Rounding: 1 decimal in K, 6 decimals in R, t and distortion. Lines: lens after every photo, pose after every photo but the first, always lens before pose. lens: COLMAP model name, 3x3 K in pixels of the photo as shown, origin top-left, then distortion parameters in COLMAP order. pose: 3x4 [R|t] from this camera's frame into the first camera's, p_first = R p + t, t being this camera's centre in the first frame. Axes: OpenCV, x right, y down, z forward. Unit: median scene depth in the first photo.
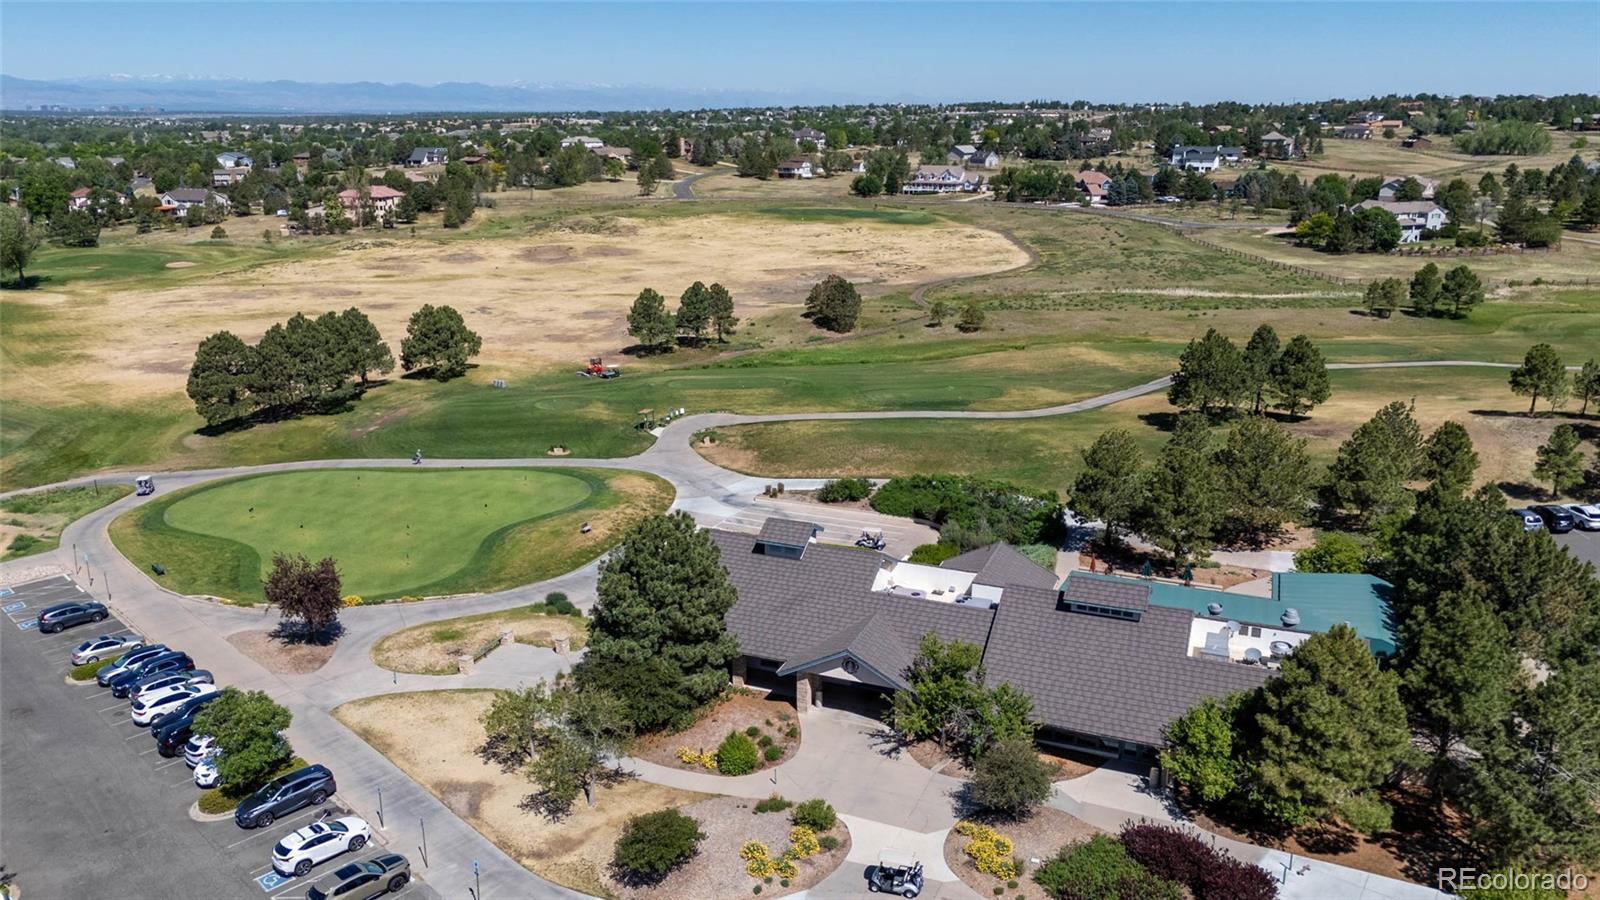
lens RADIAL K [[1168.7, 0, 800.0], [0, 1168.7, 450.0], [0, 0, 1]] dist [0.080480, -0.097245]
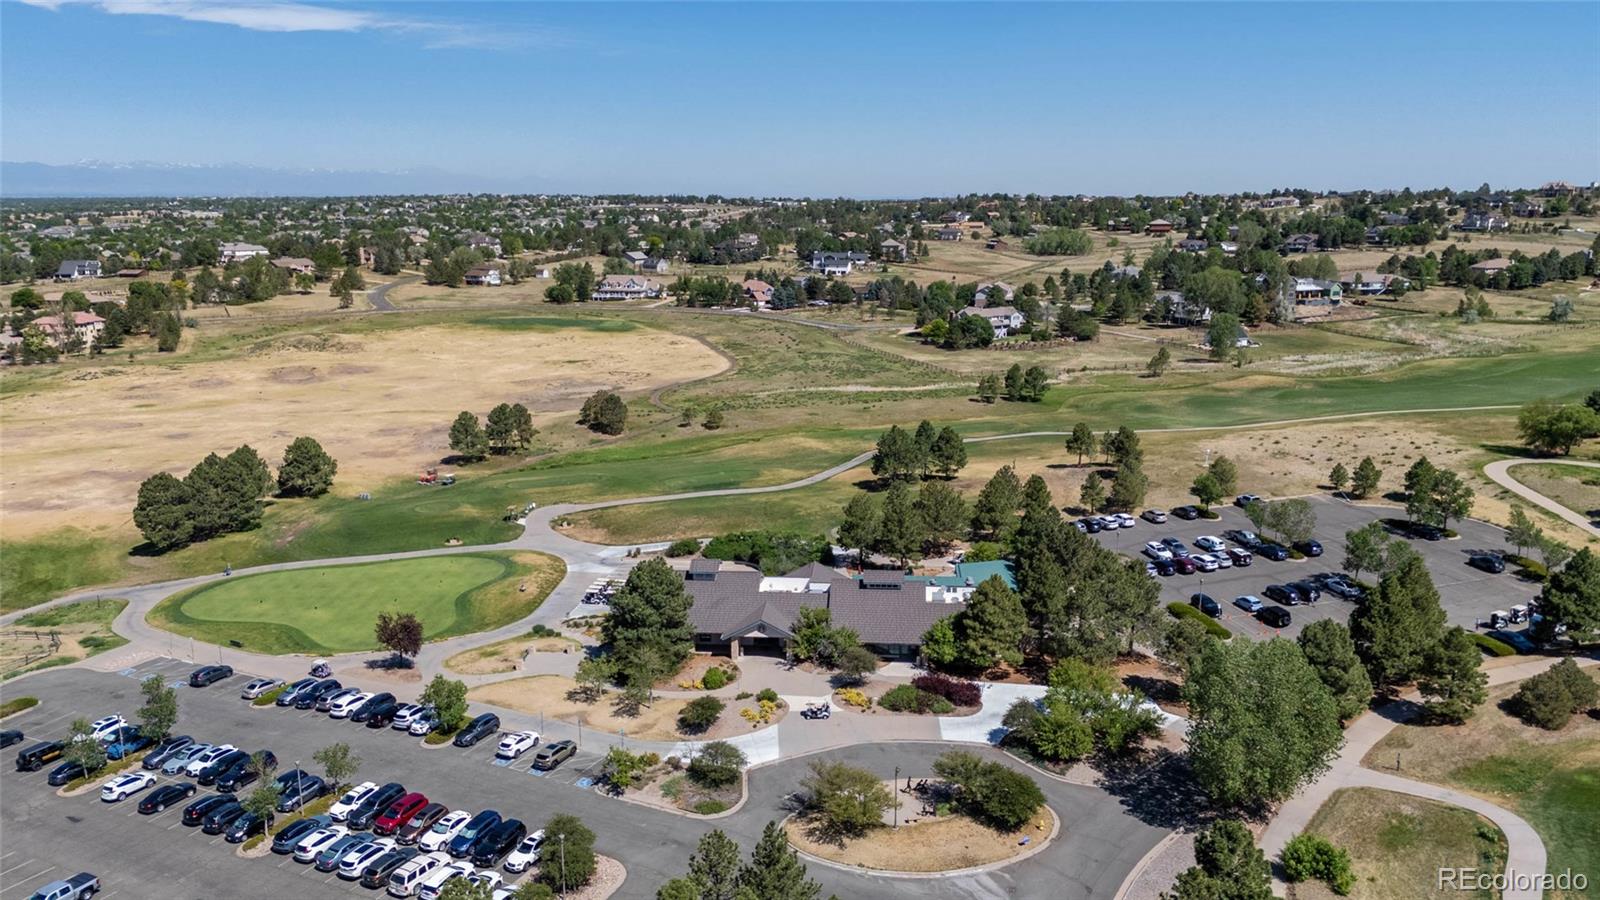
lens RADIAL K [[1168.7, 0, 800.0], [0, 1168.7, 450.0], [0, 0, 1]] dist [0.080480, -0.097245]
pose [[0.954089, -0.066135, 0.292132, -0.154065], [0.085133, 0.994970, -0.052792, 0.000908], [-0.287171, 0.075239, 0.954920, -0.300338]]
